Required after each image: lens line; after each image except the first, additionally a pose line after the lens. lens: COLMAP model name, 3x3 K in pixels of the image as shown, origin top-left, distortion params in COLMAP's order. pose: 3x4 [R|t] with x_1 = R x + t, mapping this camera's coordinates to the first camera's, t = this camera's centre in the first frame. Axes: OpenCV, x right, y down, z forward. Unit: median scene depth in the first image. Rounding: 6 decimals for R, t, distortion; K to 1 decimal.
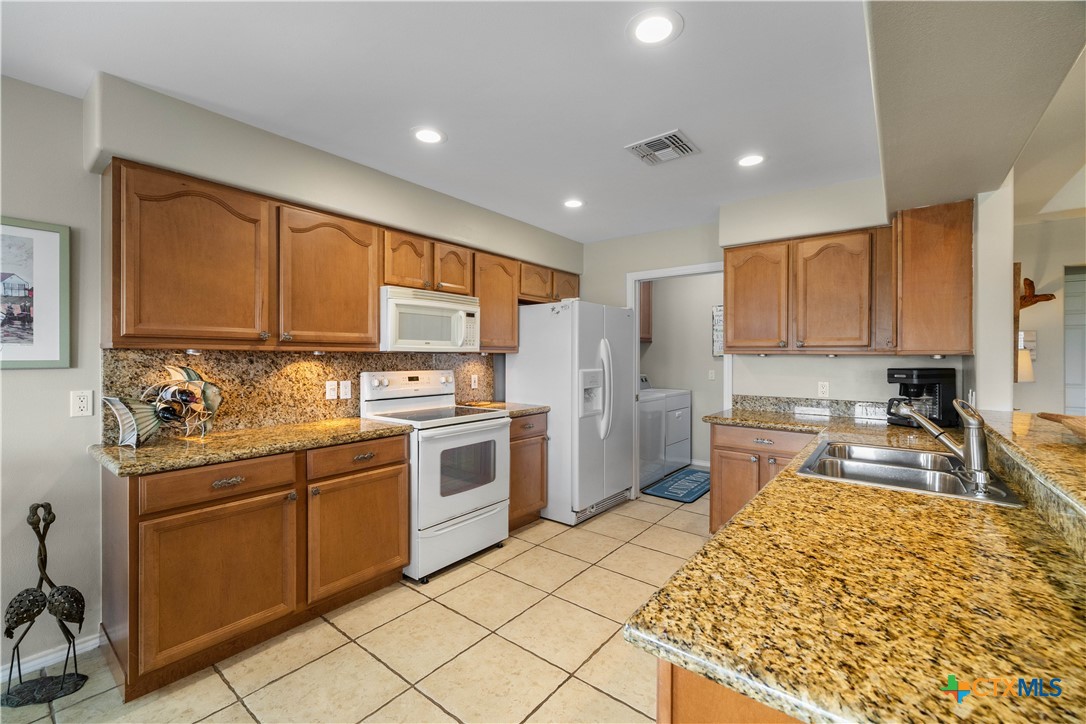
lens RADIAL K [[457.5, 0, 536.8], [0, 457.5, 356.3], [0, 0, 1]] dist [-0.000528, 0.000396]
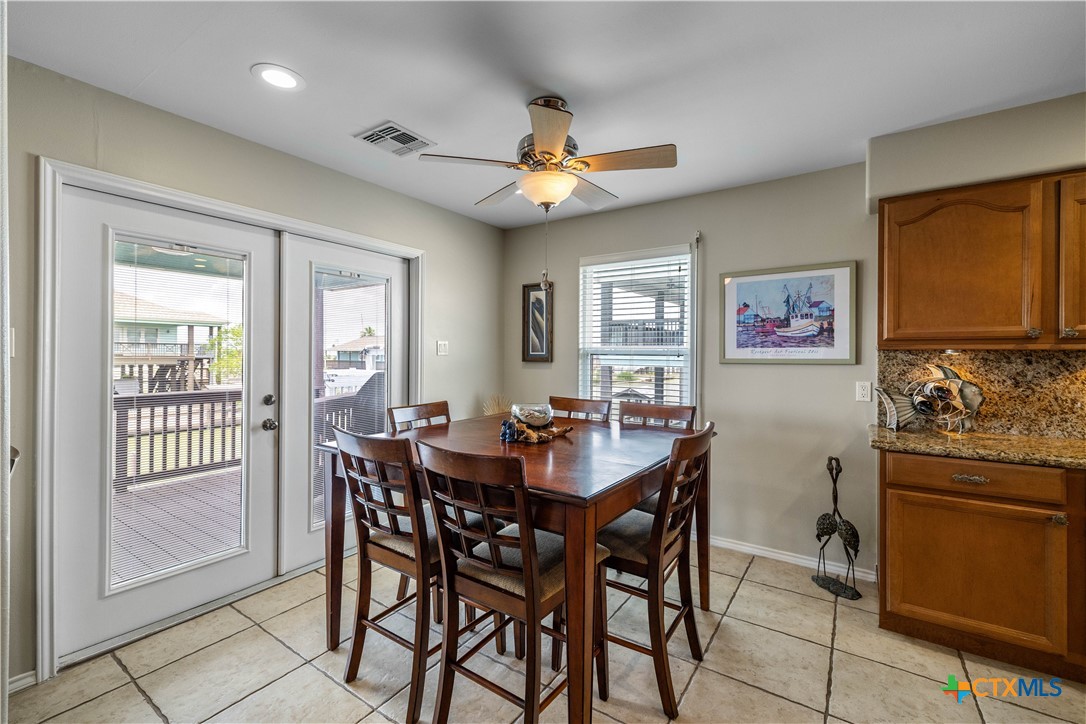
lens RADIAL K [[457.5, 0, 540.7], [0, 457.5, 354.5], [0, 0, 1]] dist [-0.000528, 0.000396]
pose [[0.078037, -0.004235, -0.996941, 0.246245], [-0.001395, 0.999990, -0.004357, 0.002555], [0.996949, 0.001731, 0.078030, -0.034833]]
